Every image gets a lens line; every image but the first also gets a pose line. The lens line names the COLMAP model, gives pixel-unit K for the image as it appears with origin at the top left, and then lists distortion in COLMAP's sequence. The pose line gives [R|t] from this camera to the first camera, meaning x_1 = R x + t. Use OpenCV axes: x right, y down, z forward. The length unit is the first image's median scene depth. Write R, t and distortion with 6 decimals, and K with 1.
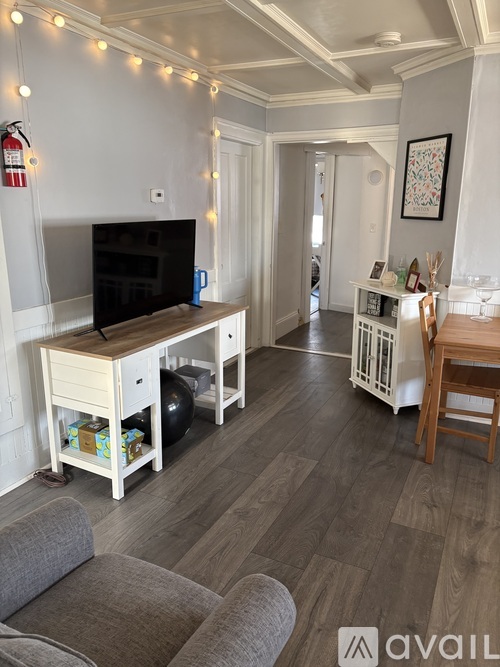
lens RADIAL K [[503.7, 0, 250.5], [0, 503.7, 338.6], [0, 0, 1]] dist [0.020093, 0.002006]
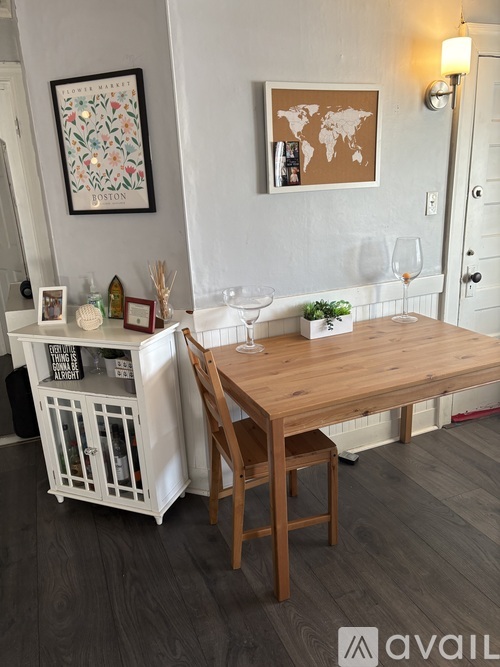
lens RADIAL K [[503.7, 0, 250.5], [0, 503.7, 338.6], [0, 0, 1]] dist [0.020093, 0.002006]
pose [[0.651883, -0.252191, 0.715156, -0.031955], [0.245560, 0.962468, 0.115568, -0.121207], [-0.717460, 0.100277, 0.689345, 0.479971]]
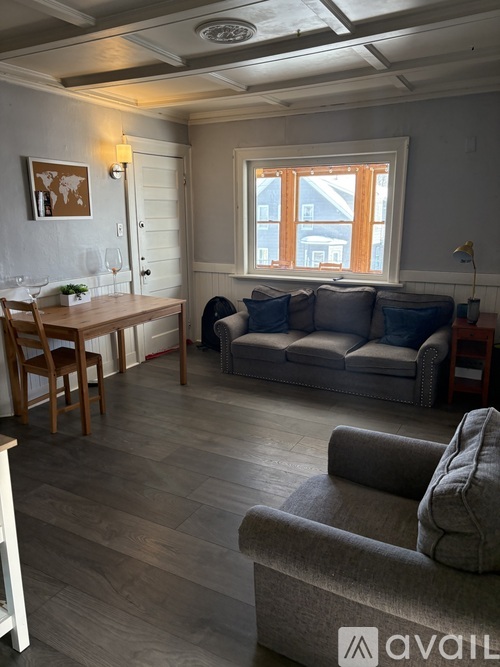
lens RADIAL K [[503.7, 0, 250.5], [0, 503.7, 338.6], [0, 0, 1]] dist [0.020093, 0.002006]
pose [[0.032361, -0.245310, 0.968904, -0.598305], [0.263903, 0.937106, 0.228445, -0.107116], [-0.964006, 0.248304, 0.095064, 0.401978]]
